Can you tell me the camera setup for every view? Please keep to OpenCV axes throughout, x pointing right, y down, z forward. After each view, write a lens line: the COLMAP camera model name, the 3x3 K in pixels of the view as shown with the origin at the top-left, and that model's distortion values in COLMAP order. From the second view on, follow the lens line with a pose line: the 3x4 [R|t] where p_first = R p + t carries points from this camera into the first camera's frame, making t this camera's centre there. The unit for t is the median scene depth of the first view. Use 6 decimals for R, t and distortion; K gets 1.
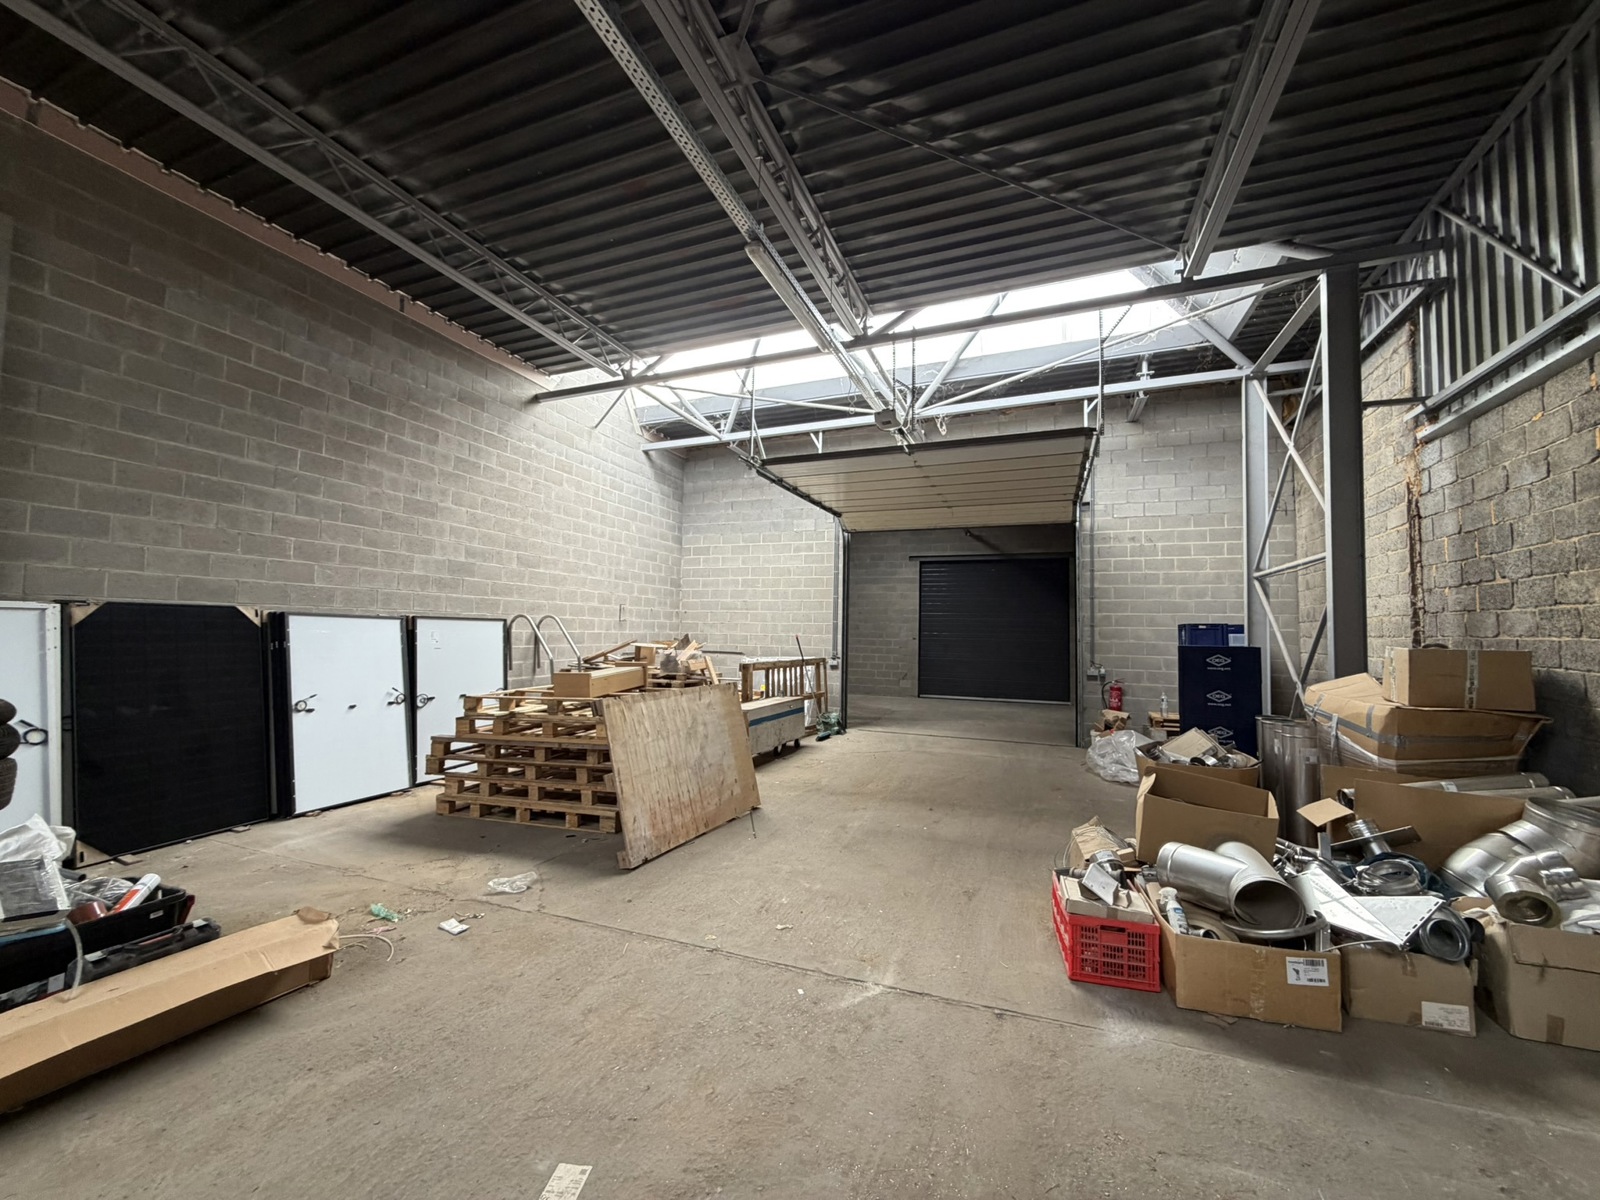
lens RADIAL K [[638.1, 0, 794.3], [0, 638.1, 601.2], [0, 0, 1]] dist [0.002986, -0.001599]
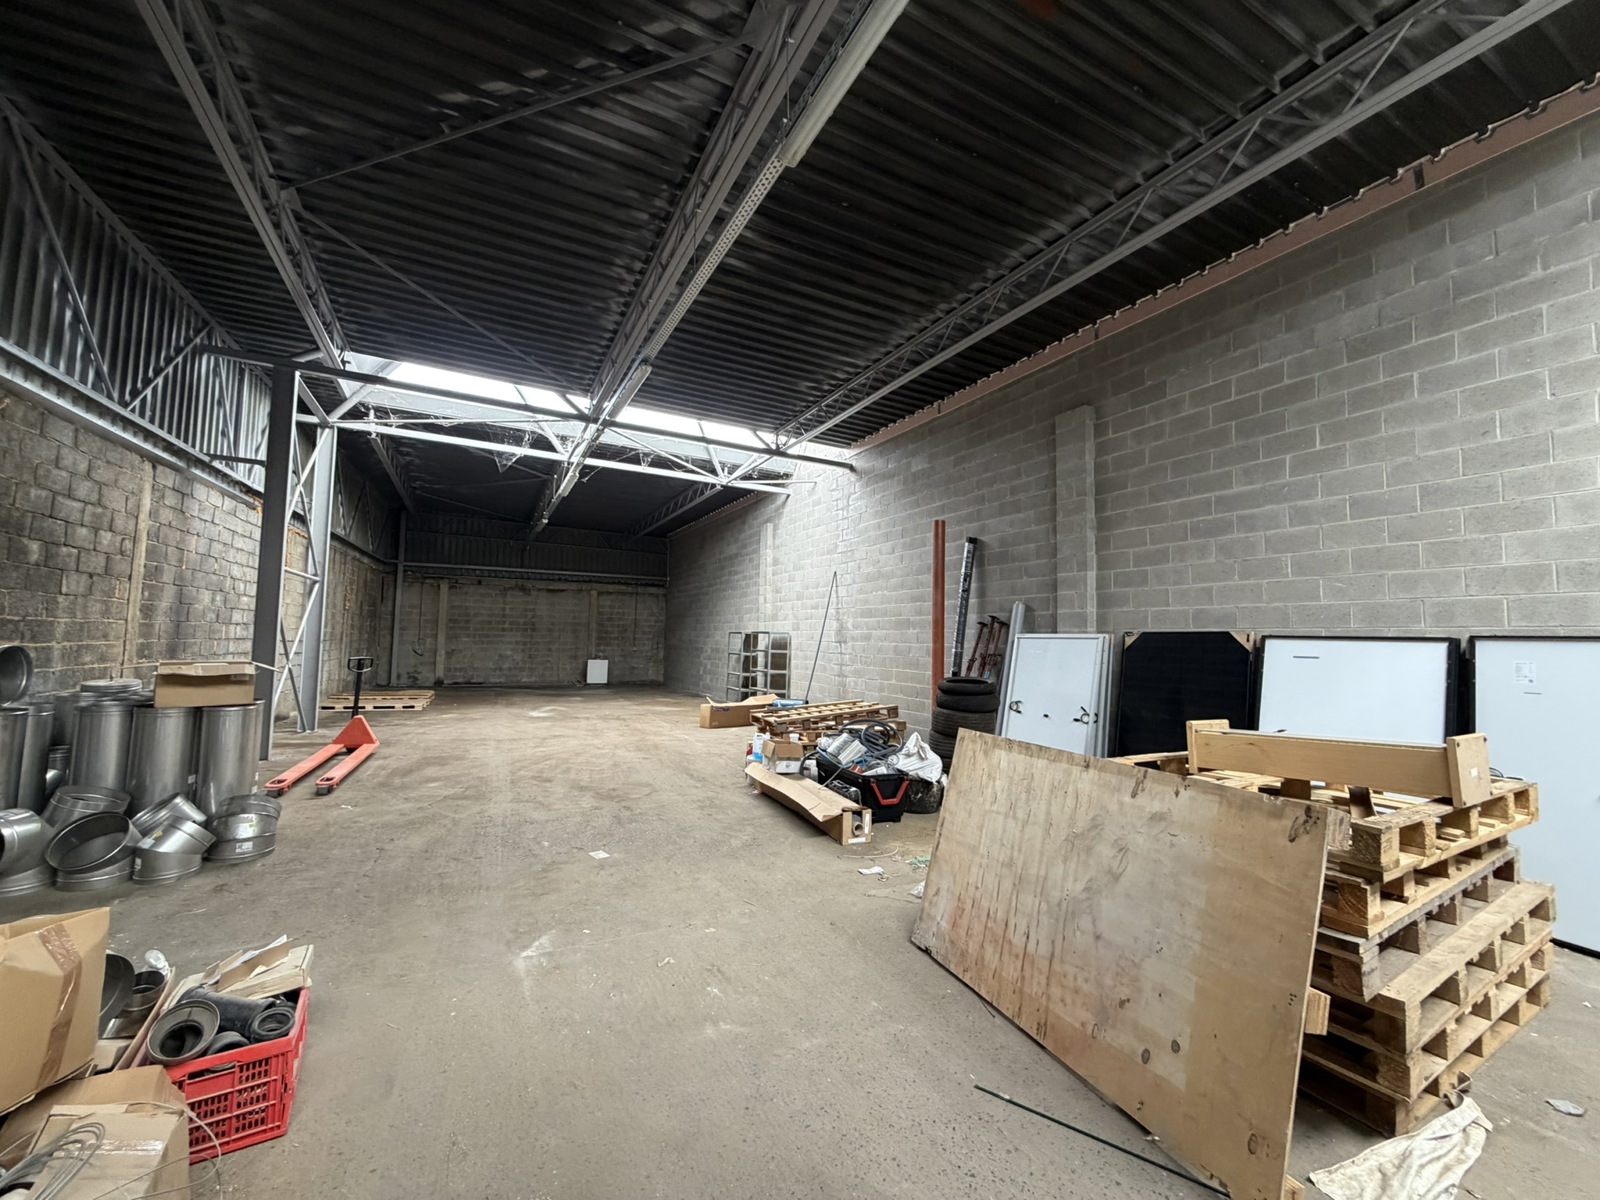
lens RADIAL K [[638.1, 0, 794.3], [0, 638.1, 599.6], [0, 0, 1]] dist [0.002986, -0.001599]
pose [[-0.671769, -0.079228, -0.736512, 0.299734], [0.001915, 0.994075, -0.108682, 0.053742], [0.740758, -0.074420, -0.667637, 0.940644]]
